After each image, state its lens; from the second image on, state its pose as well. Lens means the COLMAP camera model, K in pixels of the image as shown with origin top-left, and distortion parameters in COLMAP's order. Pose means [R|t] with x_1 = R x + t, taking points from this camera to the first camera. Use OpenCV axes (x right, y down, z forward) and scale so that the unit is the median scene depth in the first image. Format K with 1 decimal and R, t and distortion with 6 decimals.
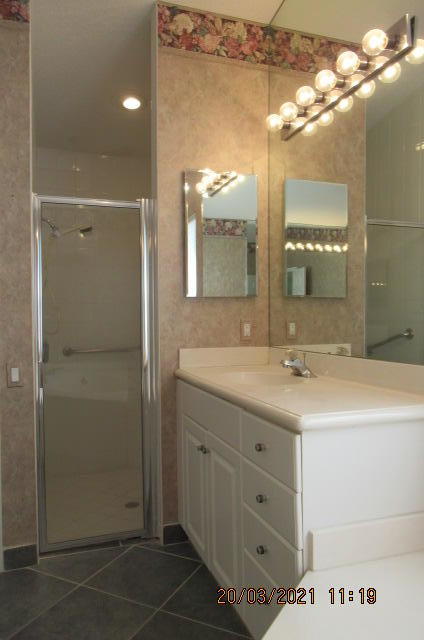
lens RADIAL K [[479.7, 0, 203.4], [0, 479.7, 322.1], [0, 0, 1]] dist [-0.003067, -0.002750]
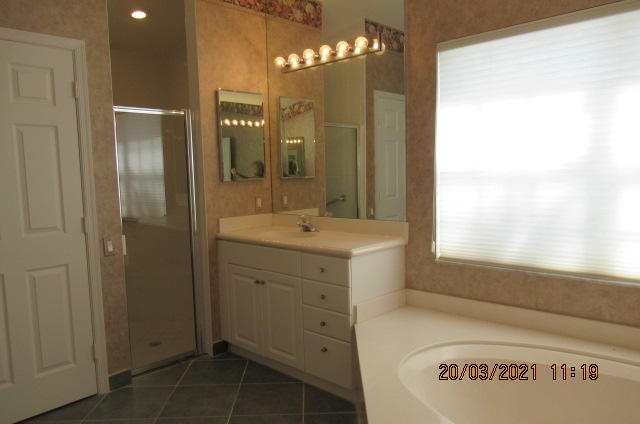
lens RADIAL K [[479.7, 0, 318.7], [0, 479.7, 215.4], [0, 0, 1]] dist [-0.003067, -0.002750]
pose [[0.887991, -0.056392, 0.456391, -0.418780], [0.020739, 0.996354, 0.082759, -0.062340], [-0.459394, -0.064023, 0.885922, -0.370049]]
